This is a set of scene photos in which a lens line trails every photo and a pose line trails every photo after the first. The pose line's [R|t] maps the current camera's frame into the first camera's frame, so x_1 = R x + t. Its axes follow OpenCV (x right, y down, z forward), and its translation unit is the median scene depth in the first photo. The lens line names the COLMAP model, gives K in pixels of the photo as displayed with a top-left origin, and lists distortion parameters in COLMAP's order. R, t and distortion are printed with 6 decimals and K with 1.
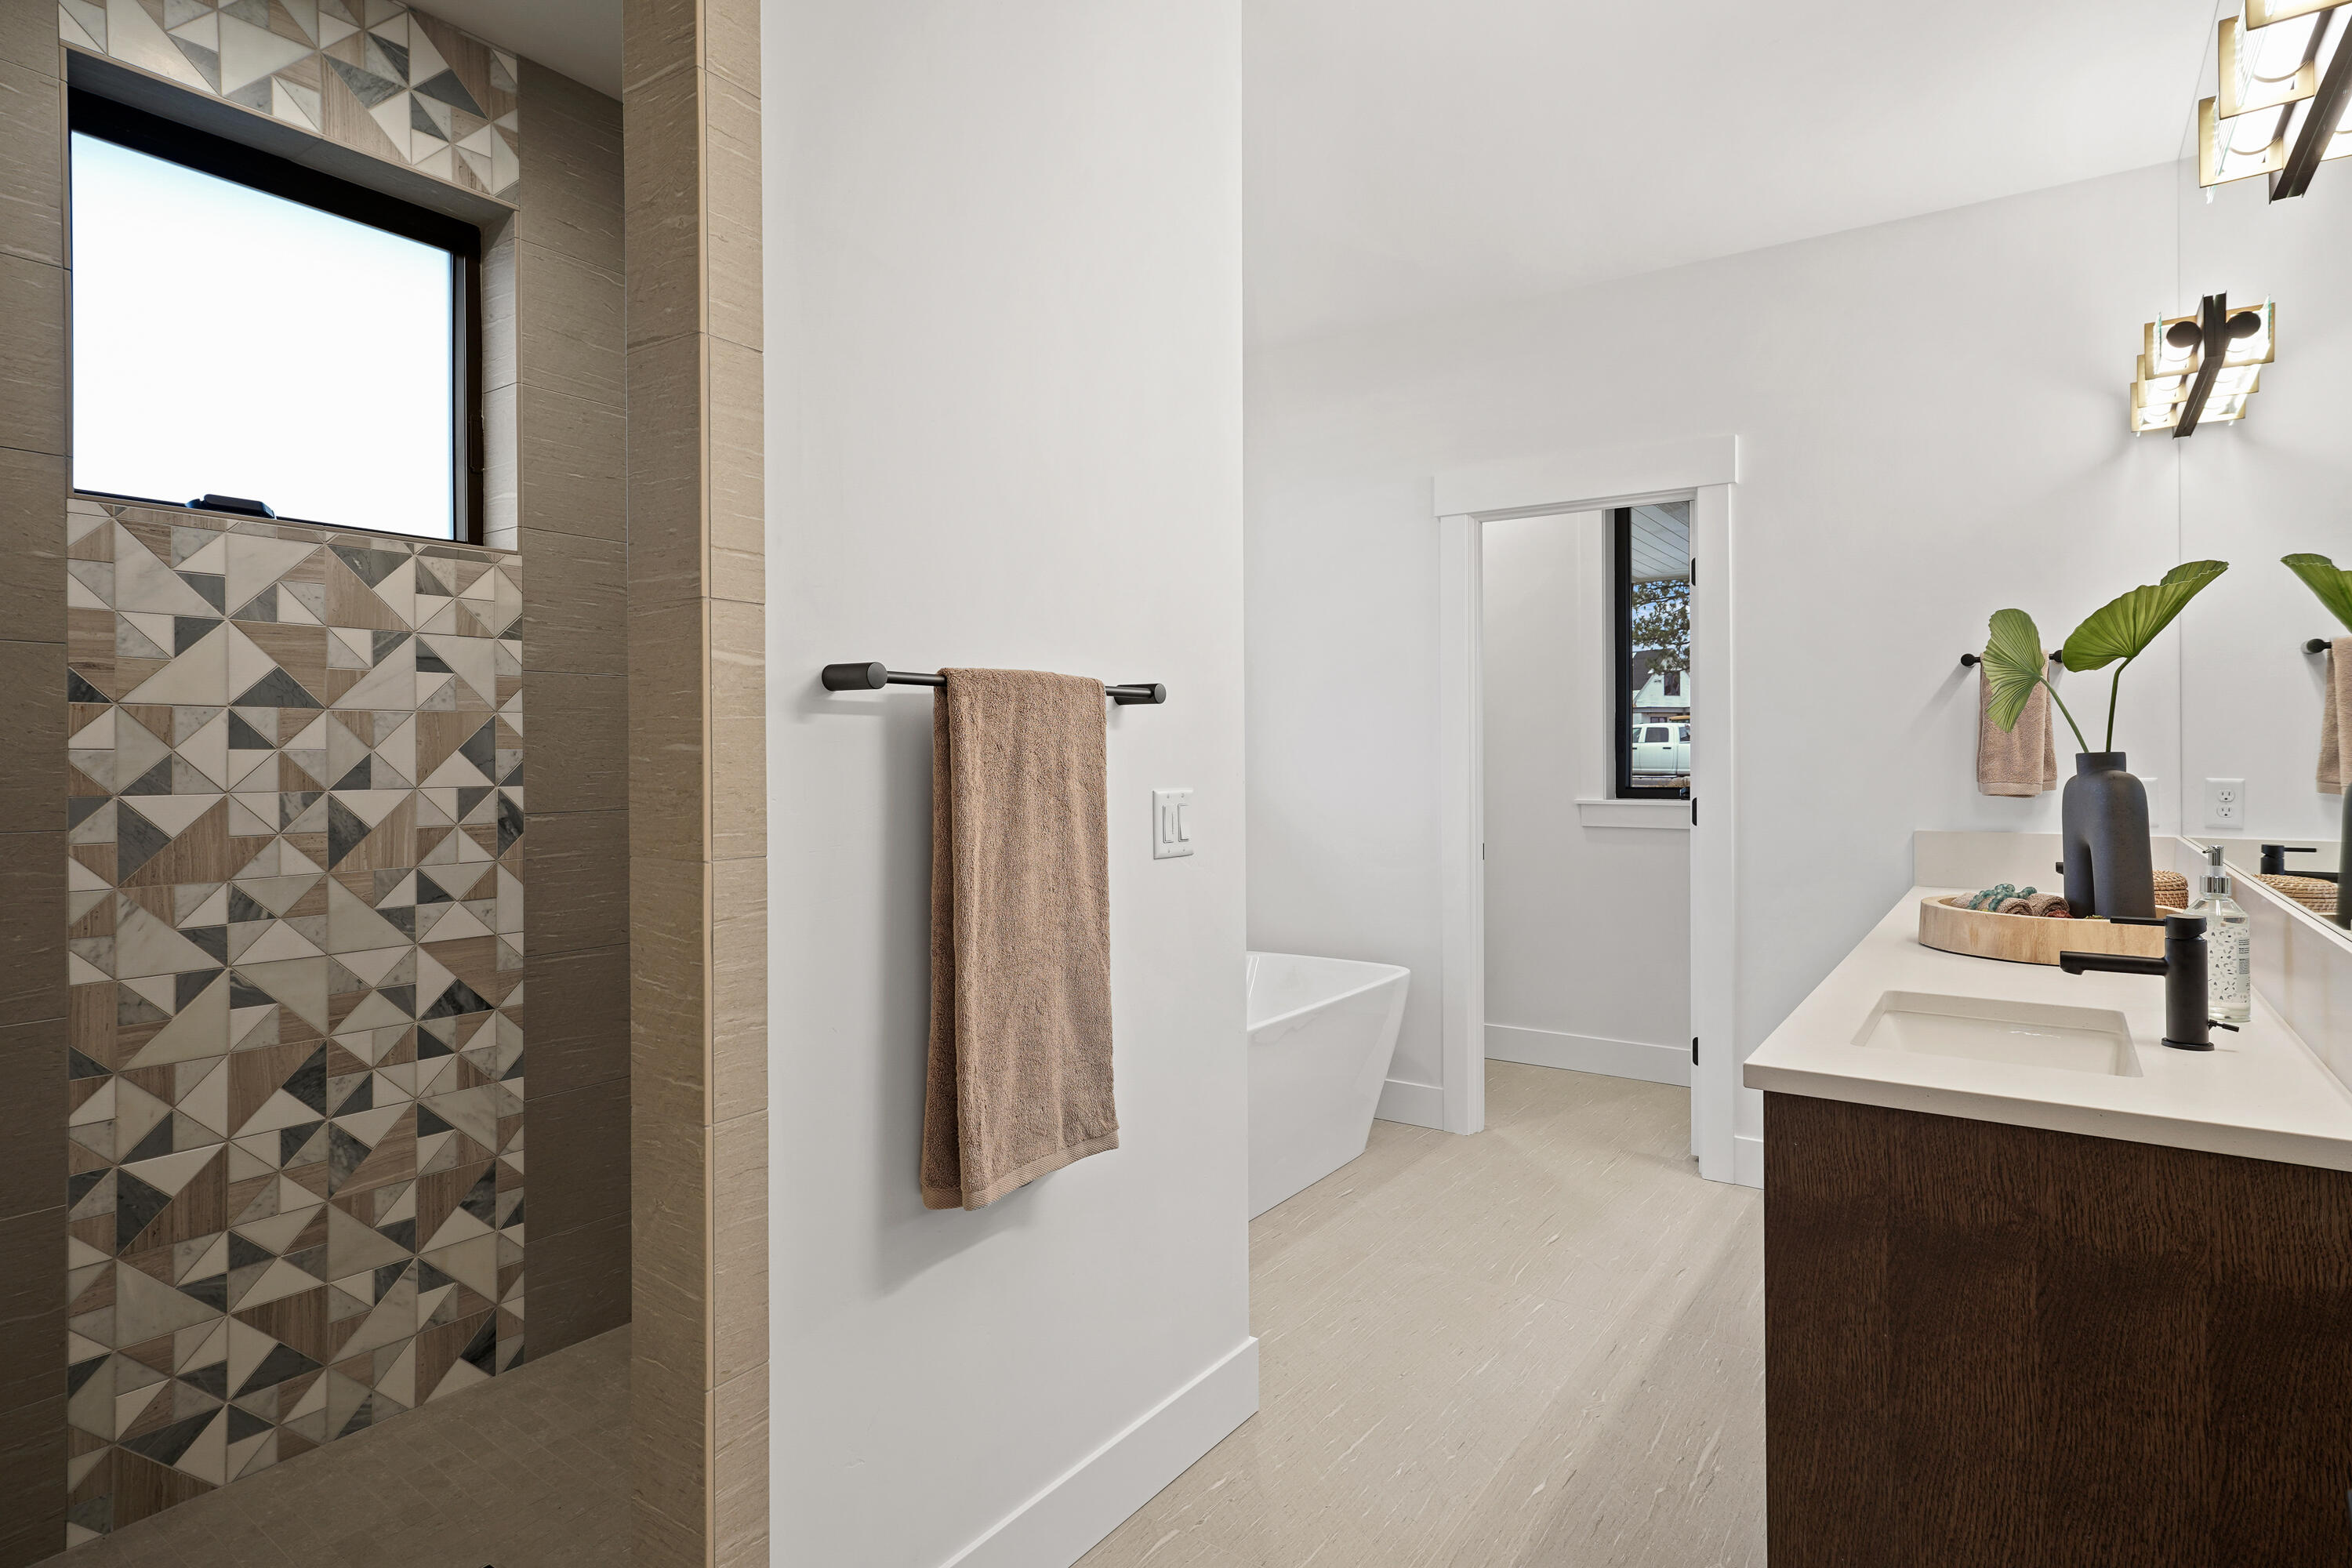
lens RADIAL K [[1250.5, 0, 1198.2], [0, 1250.5, 762.7], [0, 0, 1]] dist [0.004448, 0.004942]
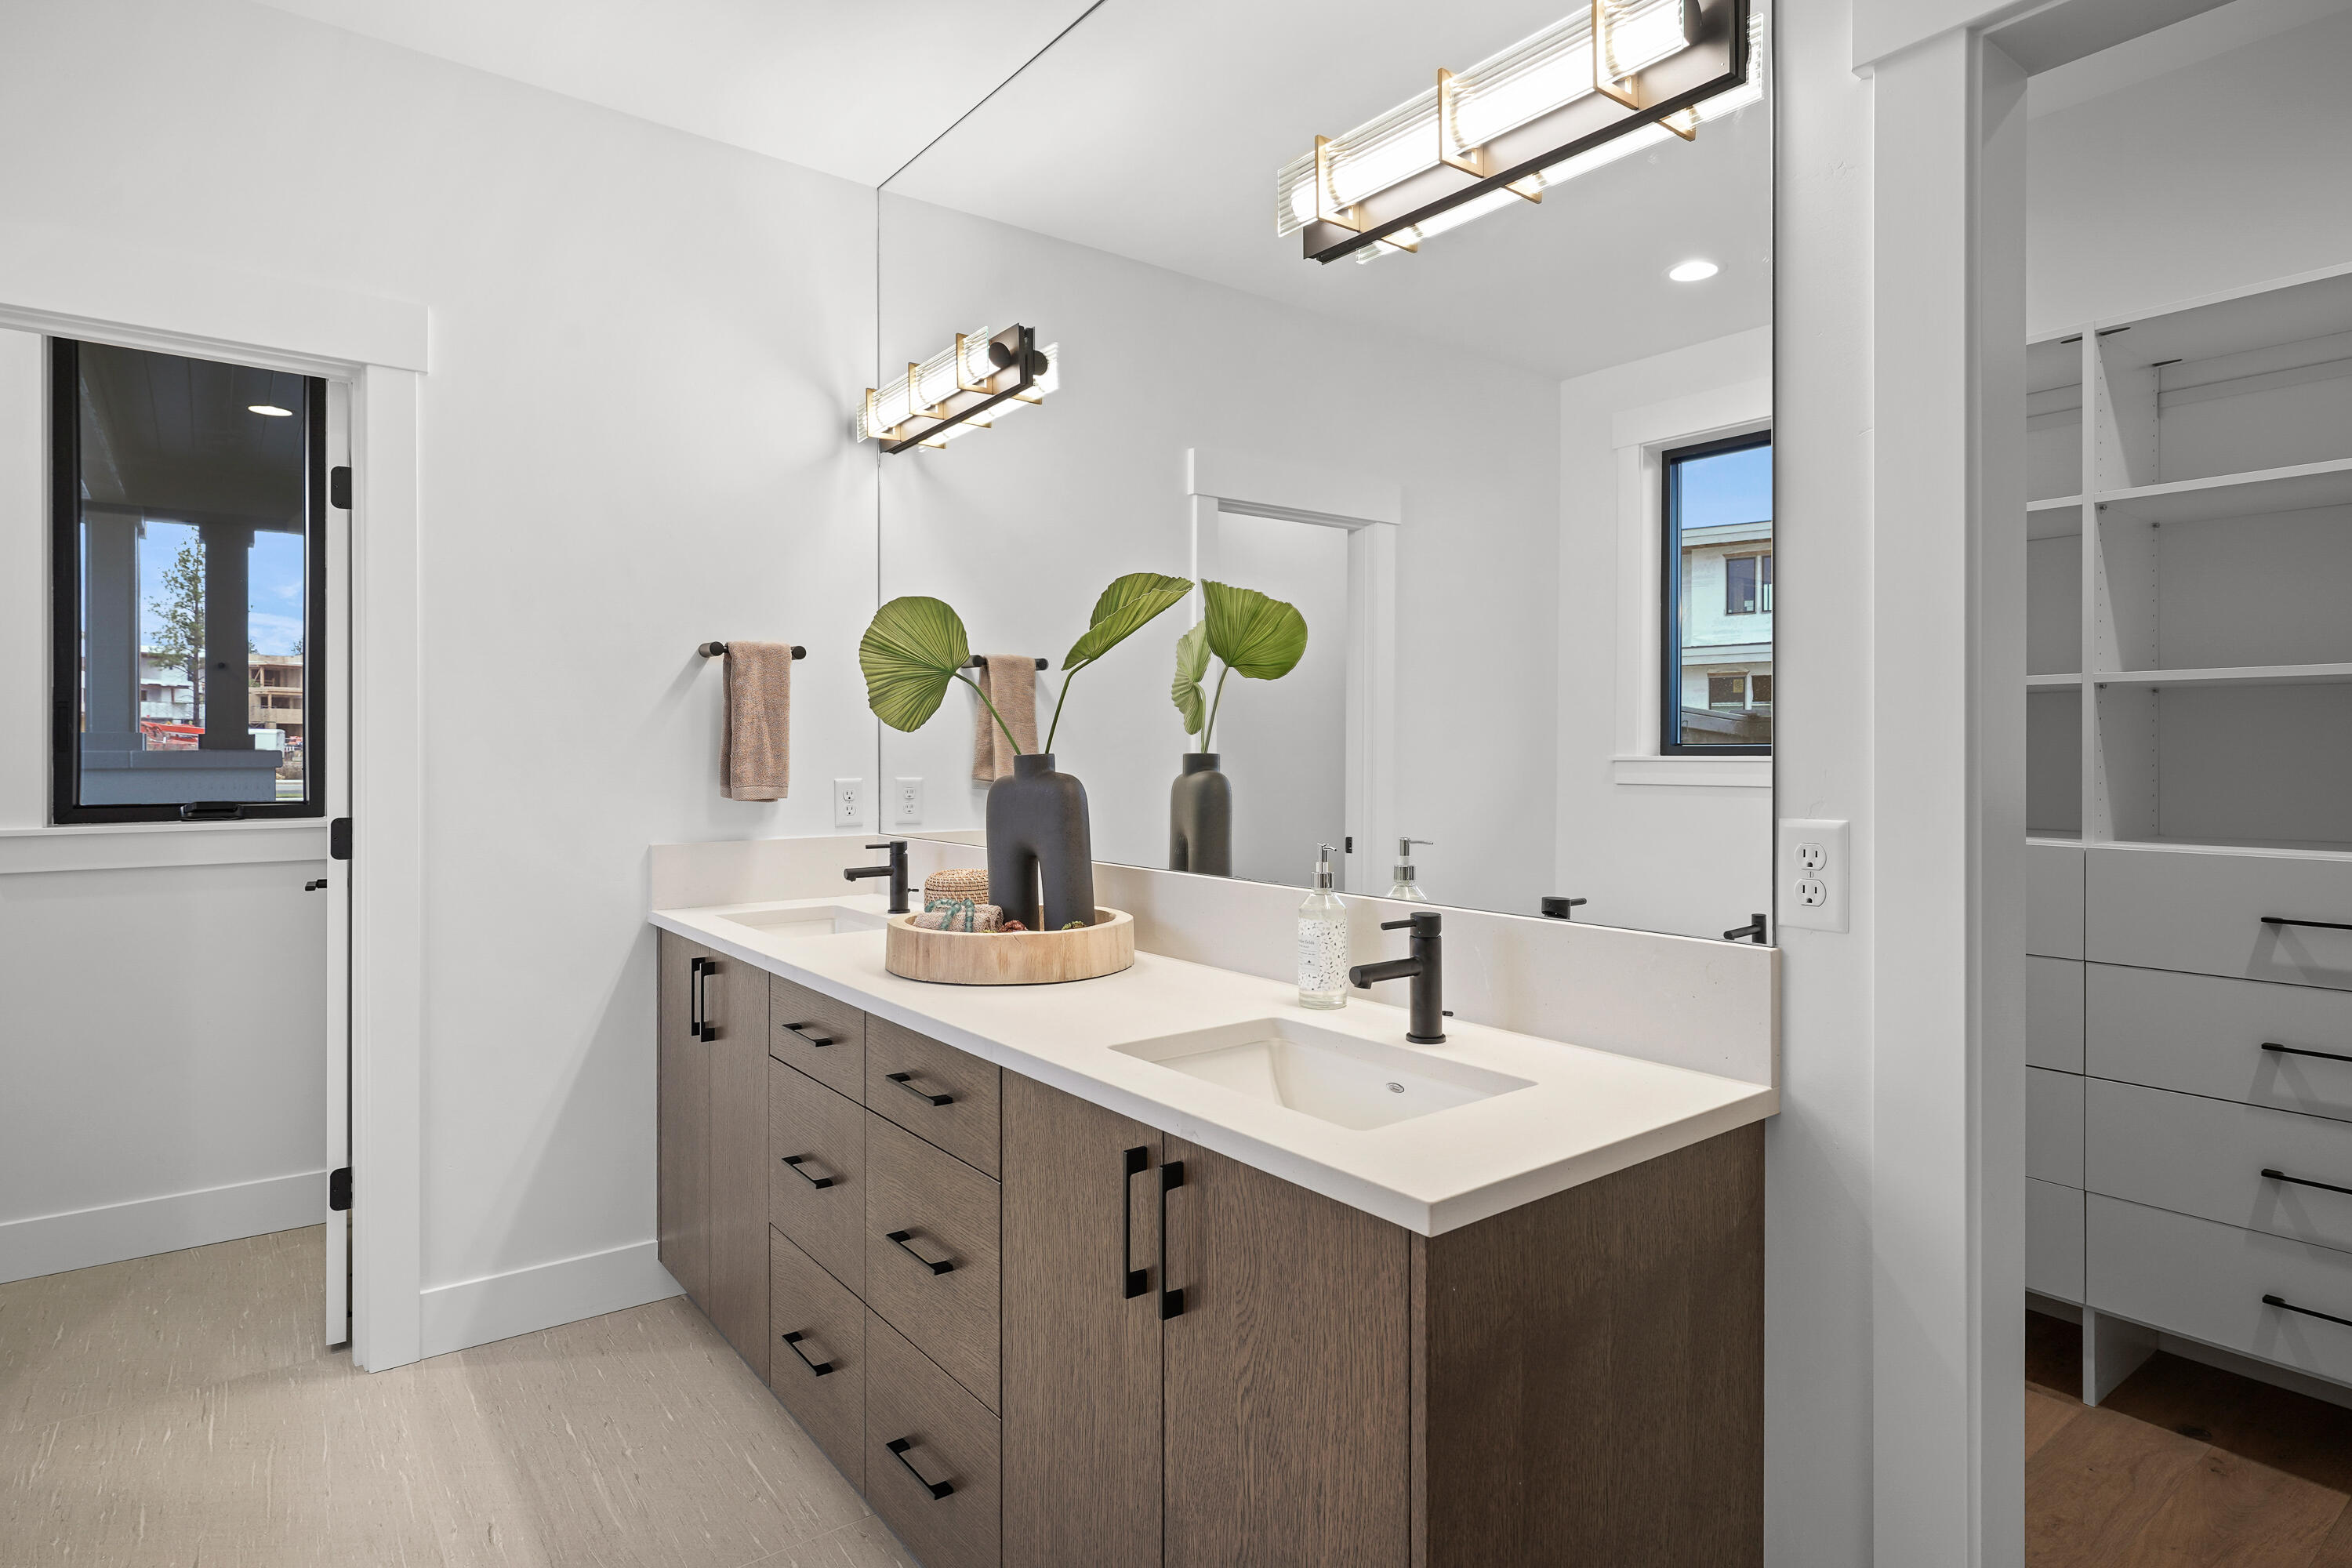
lens RADIAL K [[1250.5, 0, 1184.9], [0, 1250.5, 770.6], [0, 0, 1]] dist [0.004448, 0.004942]
pose [[0.315511, -0.011349, 0.948854, -0.173006], [0.003206, 0.999936, 0.010894, -0.006302], [-0.948917, -0.000395, 0.315527, 0.586437]]
